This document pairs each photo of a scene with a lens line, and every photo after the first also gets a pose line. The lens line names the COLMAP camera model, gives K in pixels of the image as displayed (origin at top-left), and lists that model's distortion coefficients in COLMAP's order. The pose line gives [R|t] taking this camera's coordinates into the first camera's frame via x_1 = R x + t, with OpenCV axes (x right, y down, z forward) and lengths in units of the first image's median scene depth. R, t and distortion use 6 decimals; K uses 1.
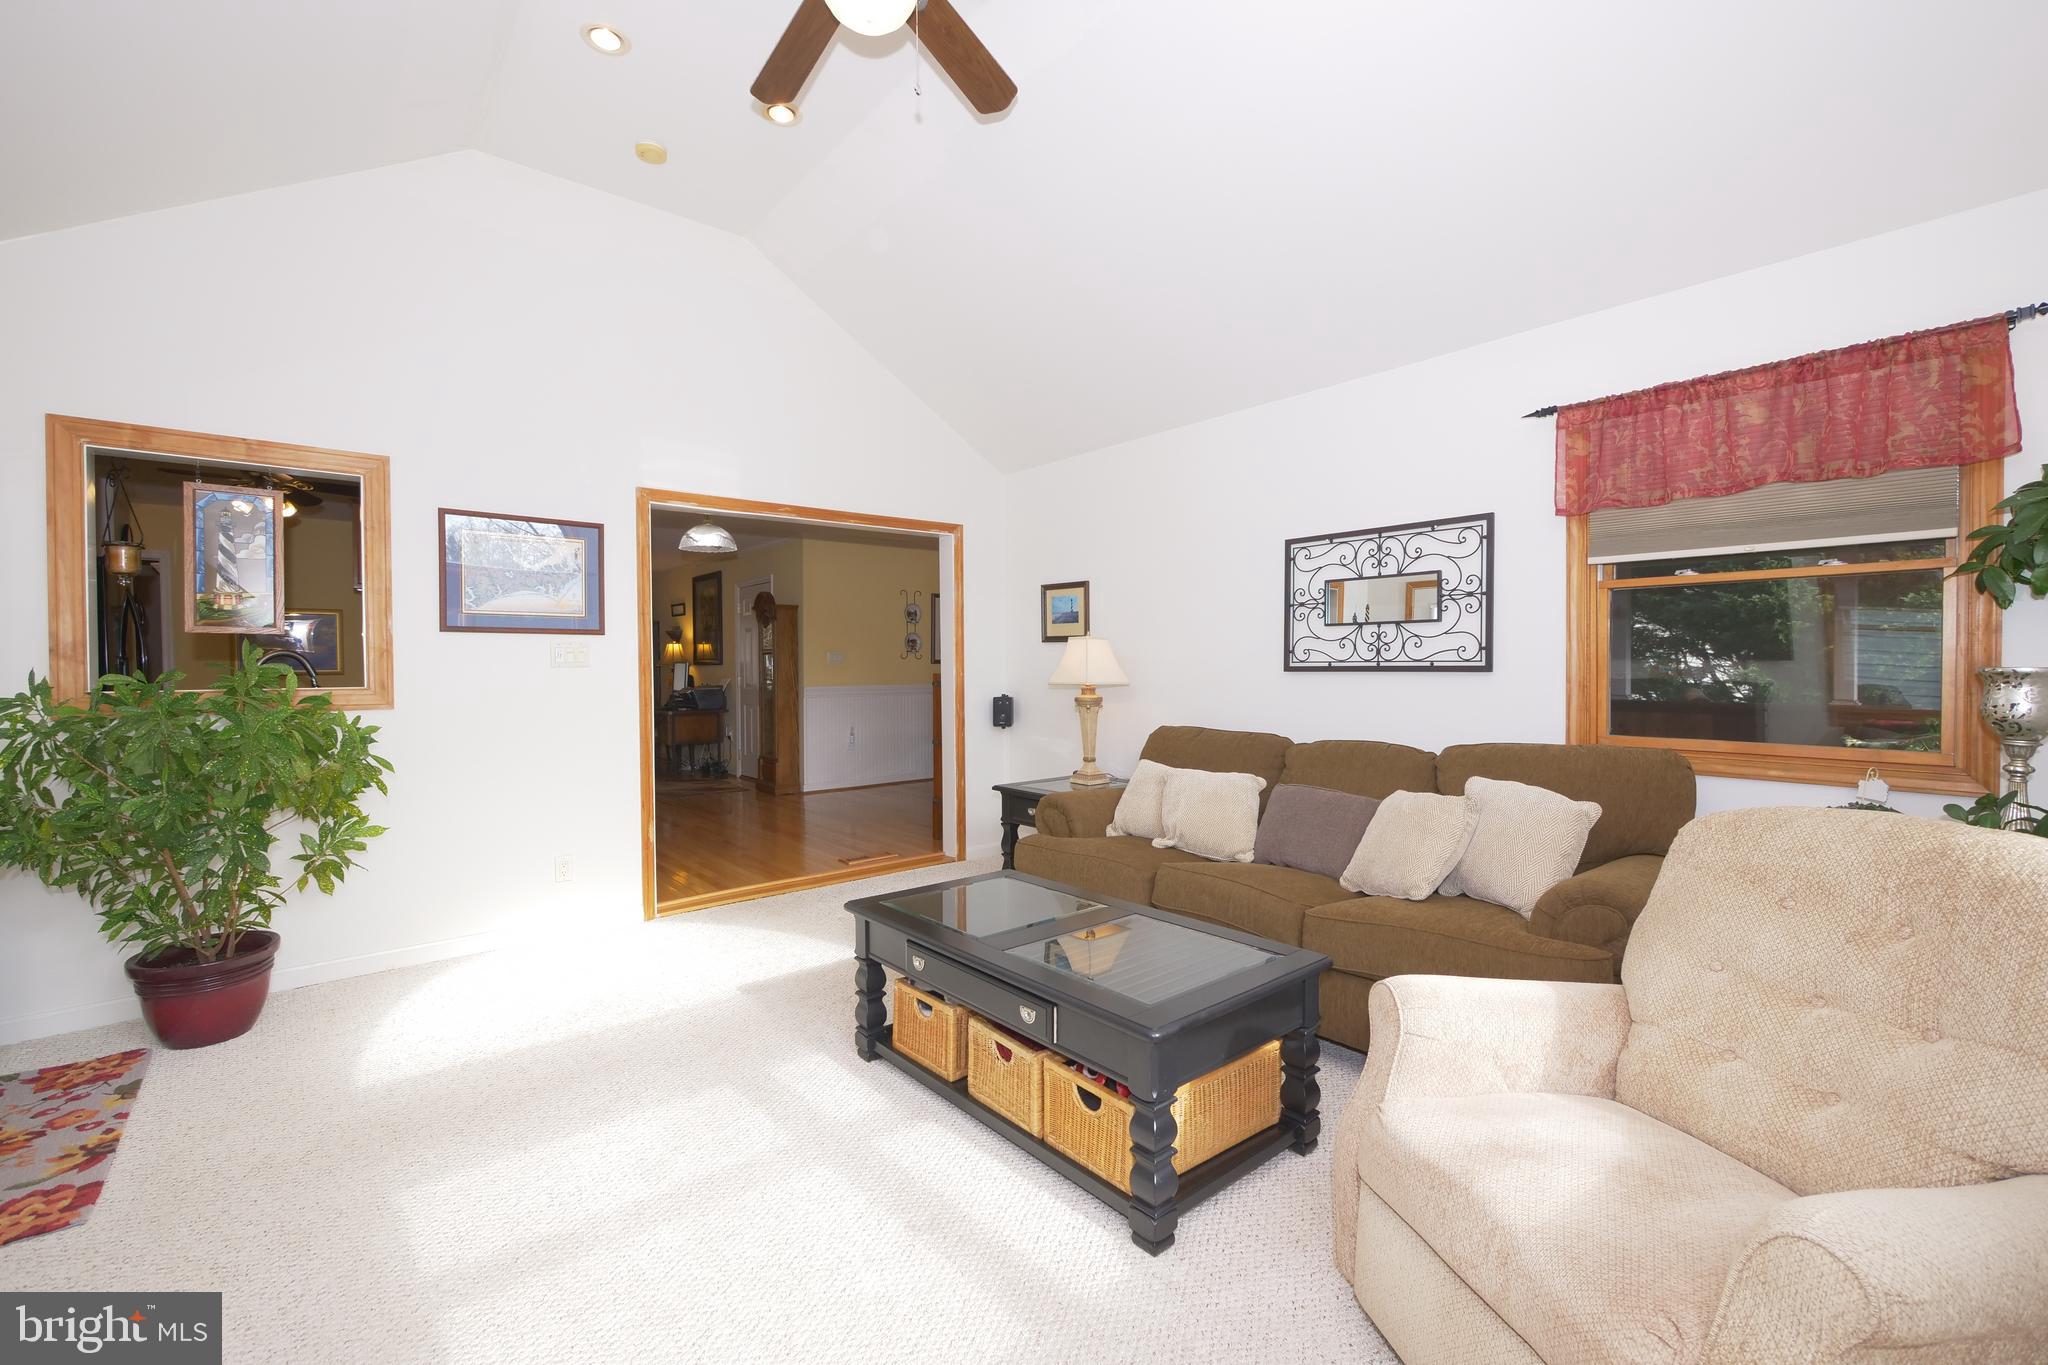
lens RADIAL K [[863.6, 0, 1027.1], [0, 863.6, 679.9], [0, 0, 1]] dist [-0.002509, -0.000415]
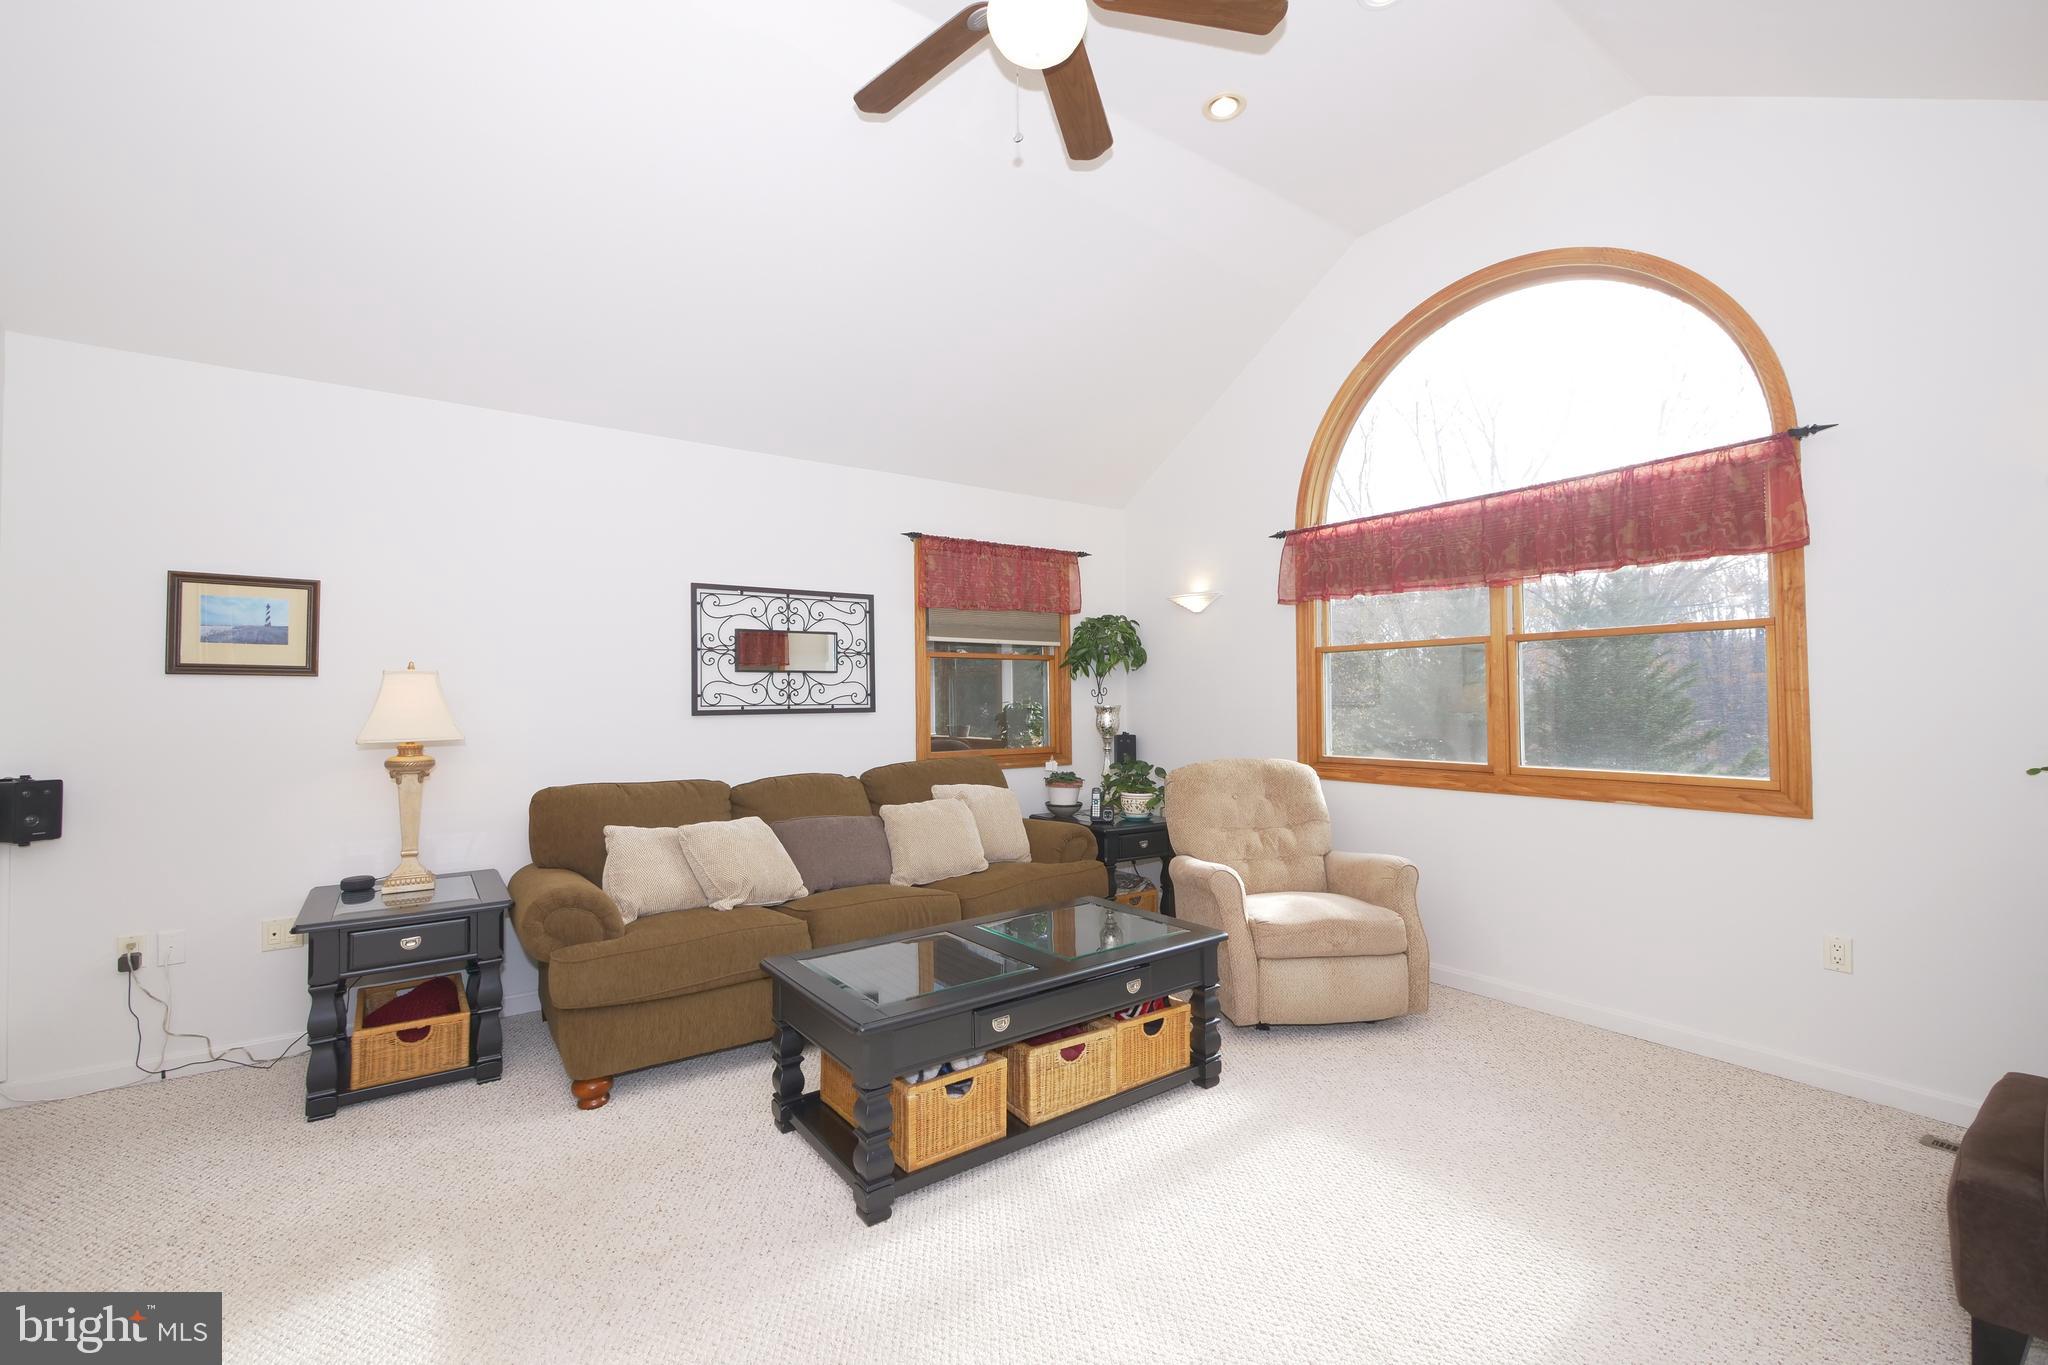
lens RADIAL K [[863.6, 0, 1027.1], [0, 863.6, 679.9], [0, 0, 1]] dist [-0.002509, -0.000415]
pose [[0.067512, 0.030951, 0.997238, -0.739411], [0.030895, 0.998975, -0.033096, -0.007034], [-0.997240, 0.033044, 0.066487, 0.622748]]
